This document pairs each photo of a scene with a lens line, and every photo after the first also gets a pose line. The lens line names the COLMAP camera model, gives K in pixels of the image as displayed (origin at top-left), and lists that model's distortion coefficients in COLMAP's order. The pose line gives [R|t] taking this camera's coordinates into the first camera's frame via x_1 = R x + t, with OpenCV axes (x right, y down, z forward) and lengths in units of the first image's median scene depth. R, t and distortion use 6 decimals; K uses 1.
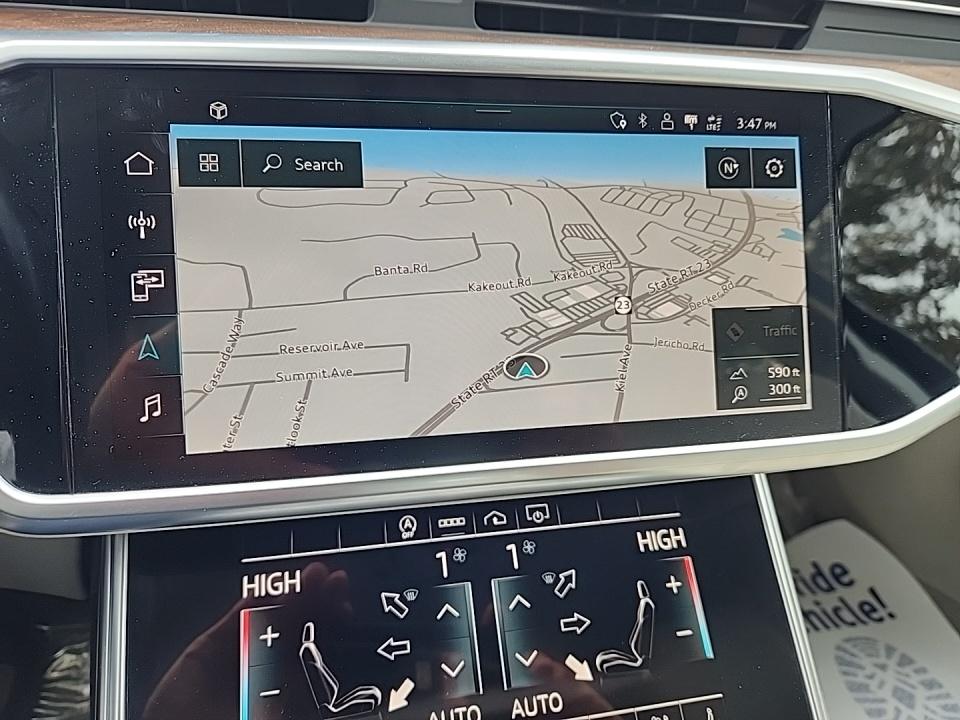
lens RADIAL K [[675.7, 0, 475.8], [0, 675.7, 346.2], [0, 0, 1]] dist [0.051862, -0.052967]
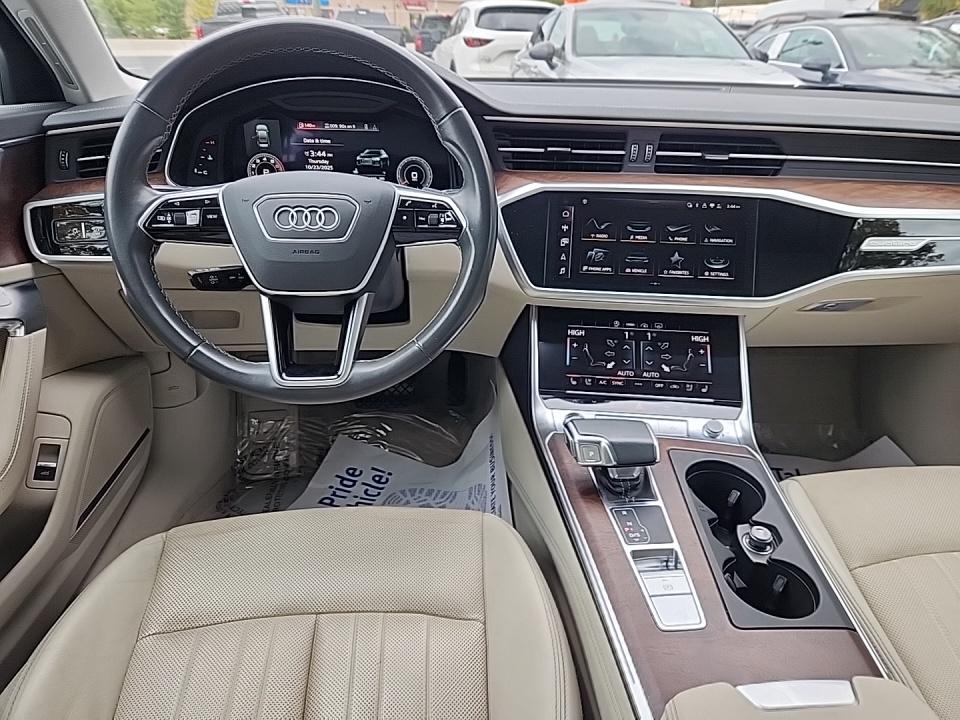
lens RADIAL K [[675.7, 0, 475.8], [0, 675.7, 346.2], [0, 0, 1]] dist [0.051862, -0.052967]
pose [[0.955541, 0.094874, -0.279178, 0.190063], [-0.103909, 0.994429, -0.017707, 0.548976], [0.275943, 0.045928, 0.960076, -2.542566]]
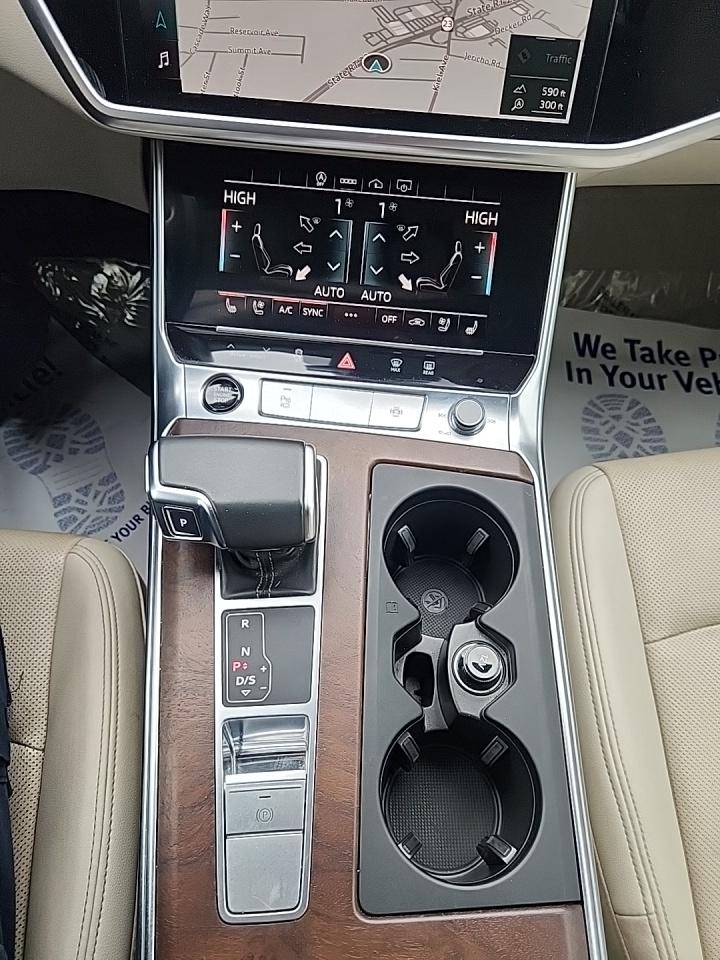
lens RADIAL K [[675.7, 0, 362.5], [0, 675.7, 497.5], [0, 0, 1]] dist [0.051862, -0.052967]
pose [[0.952044, 0.243436, -0.185339, 0.524311], [-0.111941, 0.840904, 0.529481, 0.036637], [0.284747, -0.483343, 0.827828, -0.746363]]
